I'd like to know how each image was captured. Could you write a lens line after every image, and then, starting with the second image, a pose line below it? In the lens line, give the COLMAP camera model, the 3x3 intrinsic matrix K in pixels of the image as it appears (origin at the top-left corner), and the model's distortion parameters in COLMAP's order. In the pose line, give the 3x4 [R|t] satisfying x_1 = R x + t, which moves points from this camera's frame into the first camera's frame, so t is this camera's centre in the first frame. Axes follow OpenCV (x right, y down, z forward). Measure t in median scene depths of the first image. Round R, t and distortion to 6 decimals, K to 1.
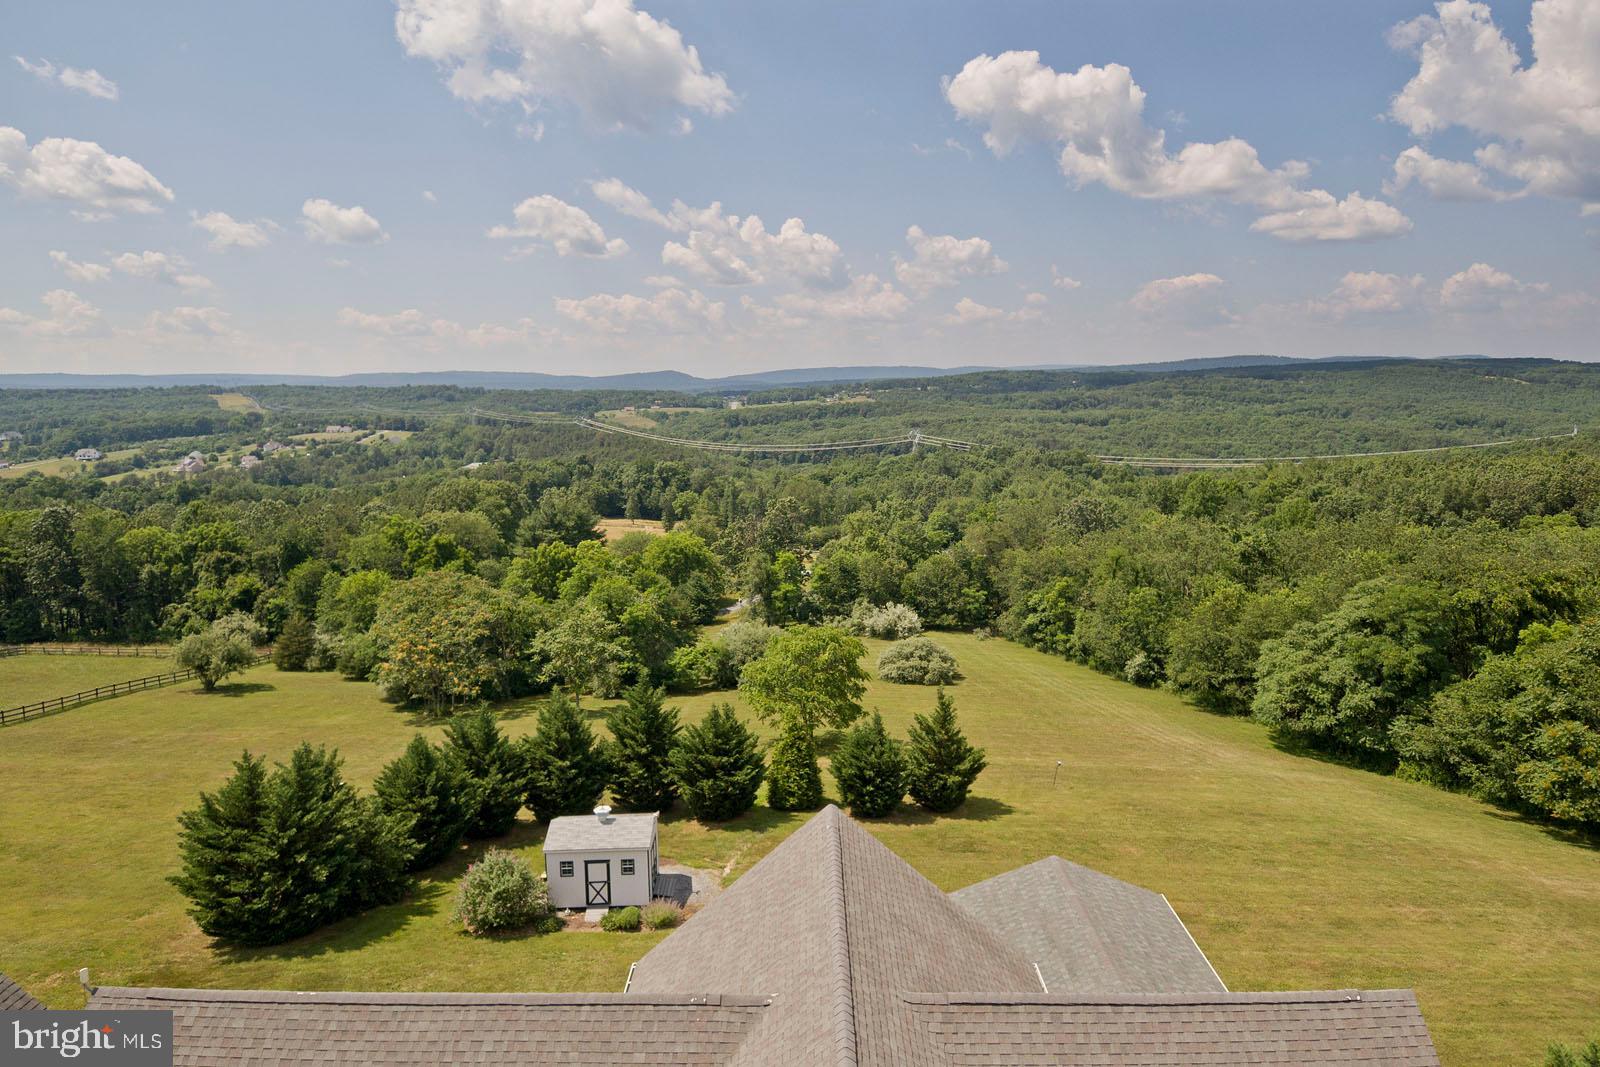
lens RADIAL K [[952.0, 0, 787.5], [0, 952.0, 496.3], [0, 0, 1]] dist [0.072917, -0.094799]
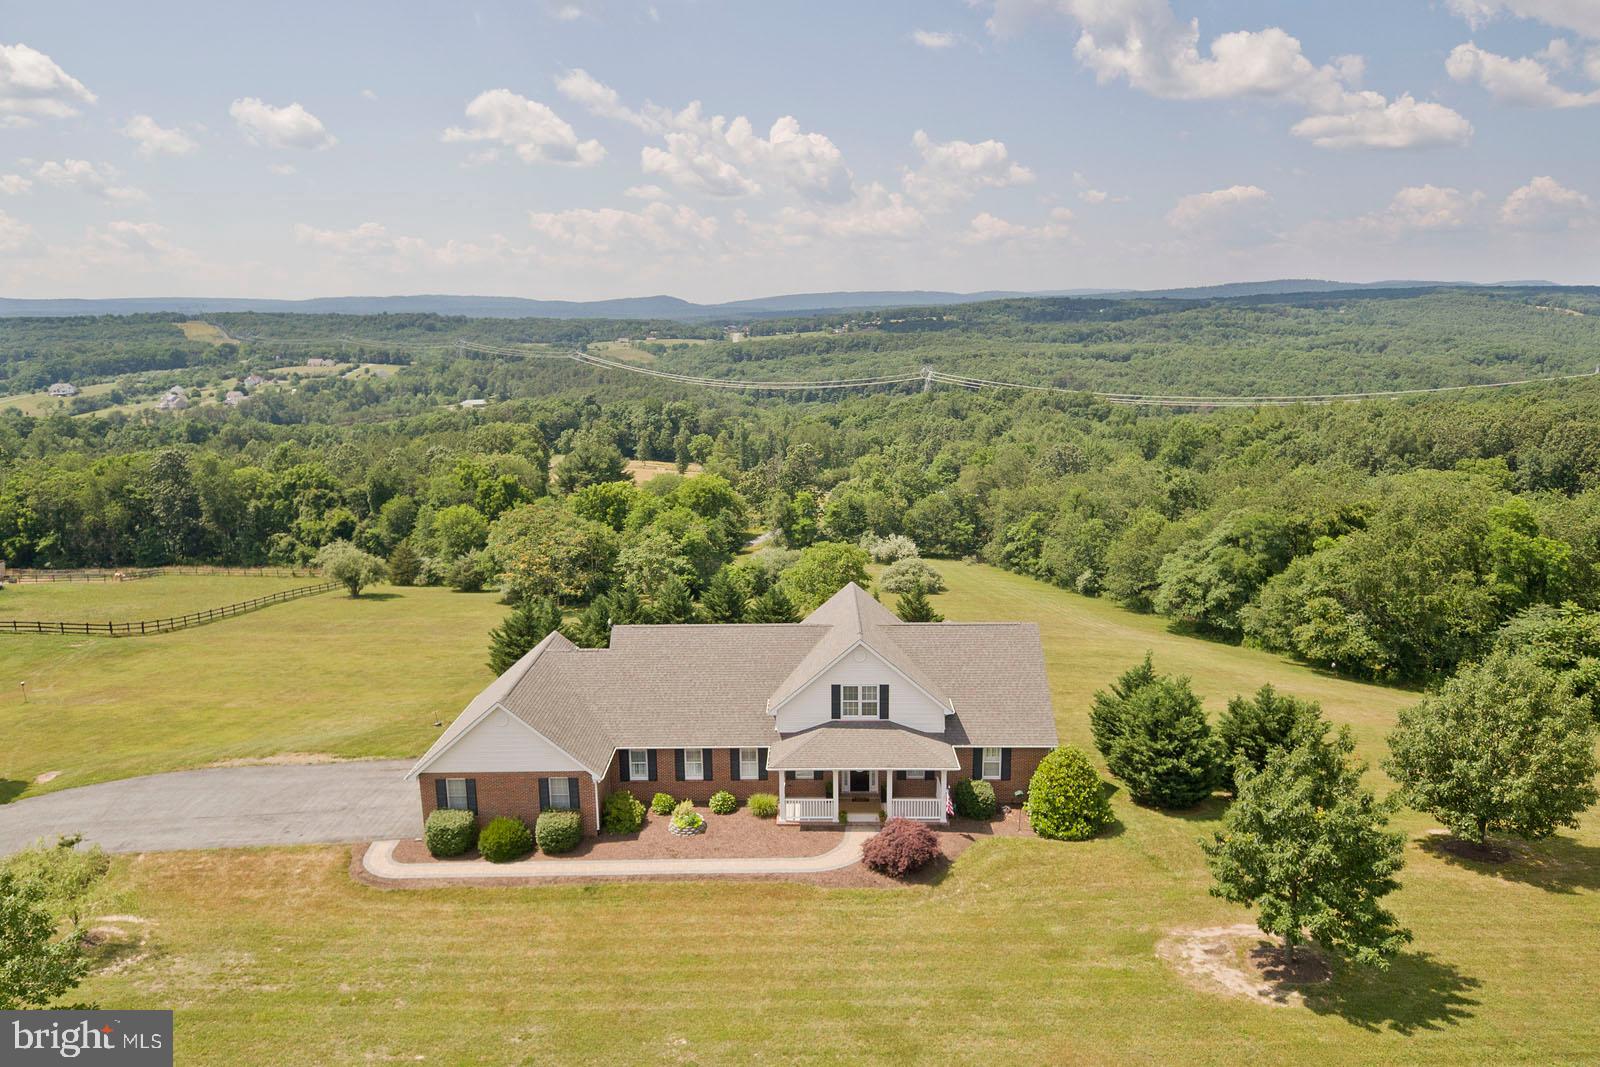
lens RADIAL K [[1015.5, 0, 795.2], [0, 1015.5, 554.6], [0, 0, 1]] dist [0.078763, -0.100873]
pose [[0.999992, 0.001032, 0.003780, -0.015139], [-0.001468, 0.993115, 0.117138, -0.009263], [-0.003633, -0.117142, 0.993108, -0.218351]]
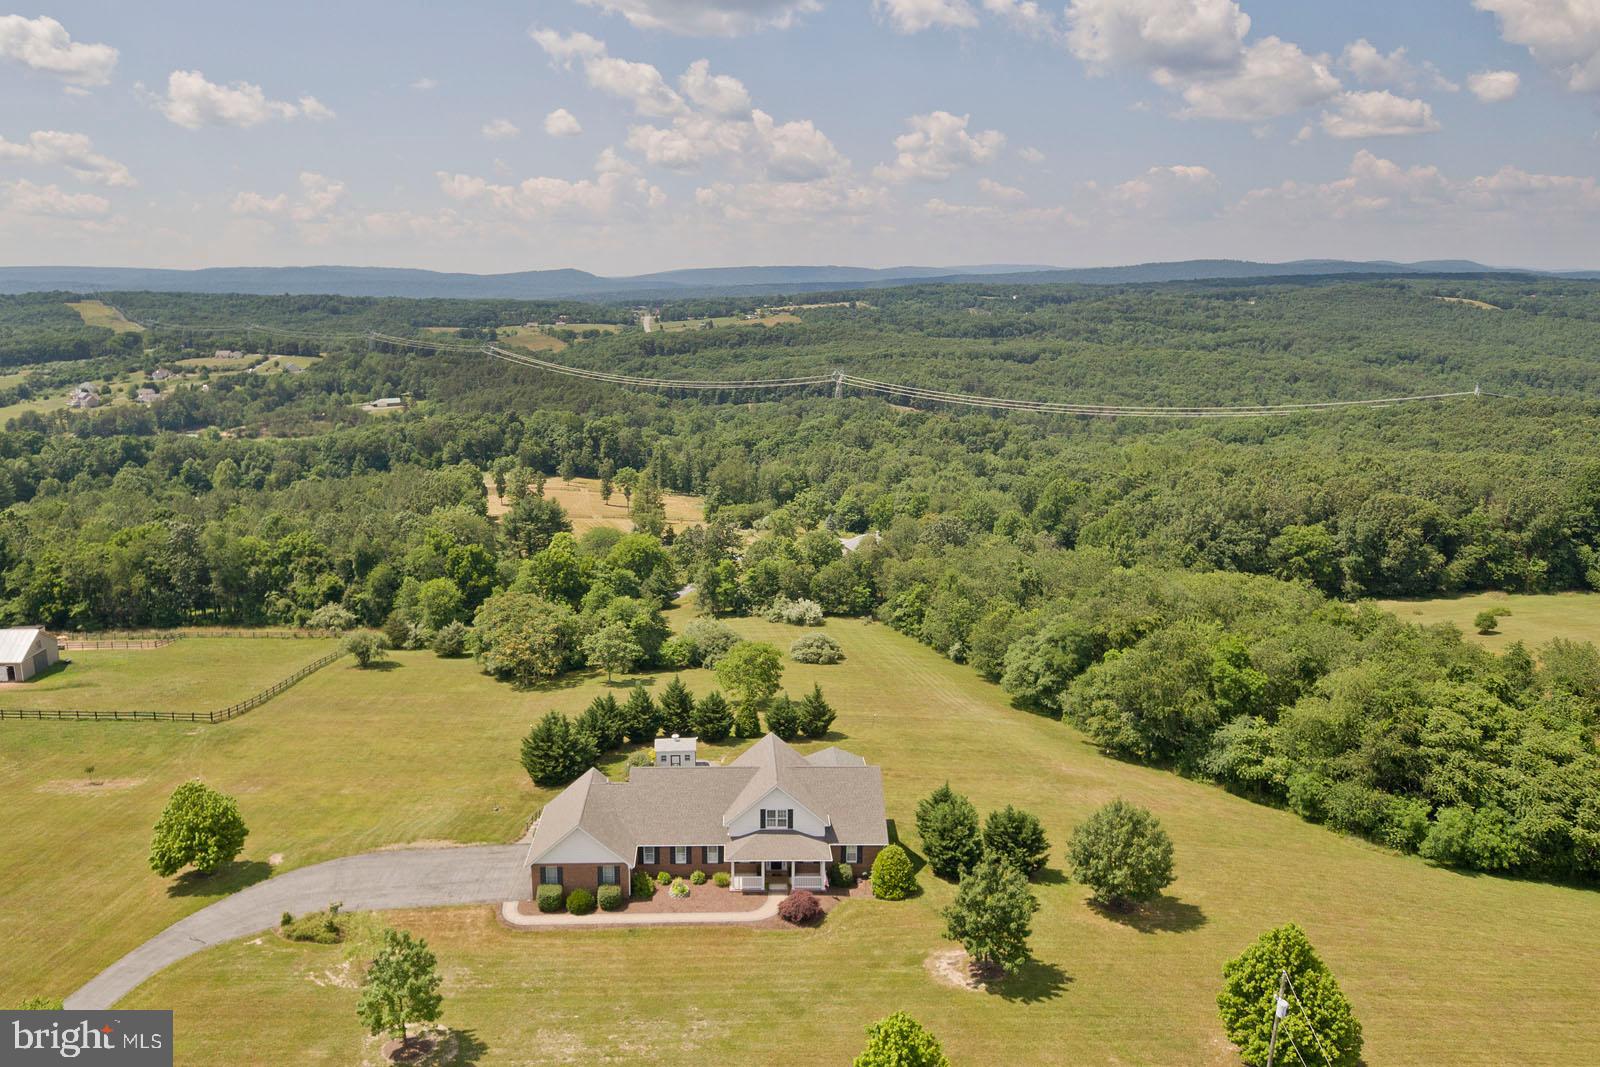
lens RADIAL K [[1051.7, 0, 730.3], [0, 1051.7, 508.1], [0, 0, 1]] dist [0.079807, -0.097325]
pose [[0.999598, 0.004874, 0.027940, -0.034557], [-0.007421, 0.995752, 0.091775, -0.139075], [-0.027374, -0.091946, 0.995388, -0.451394]]
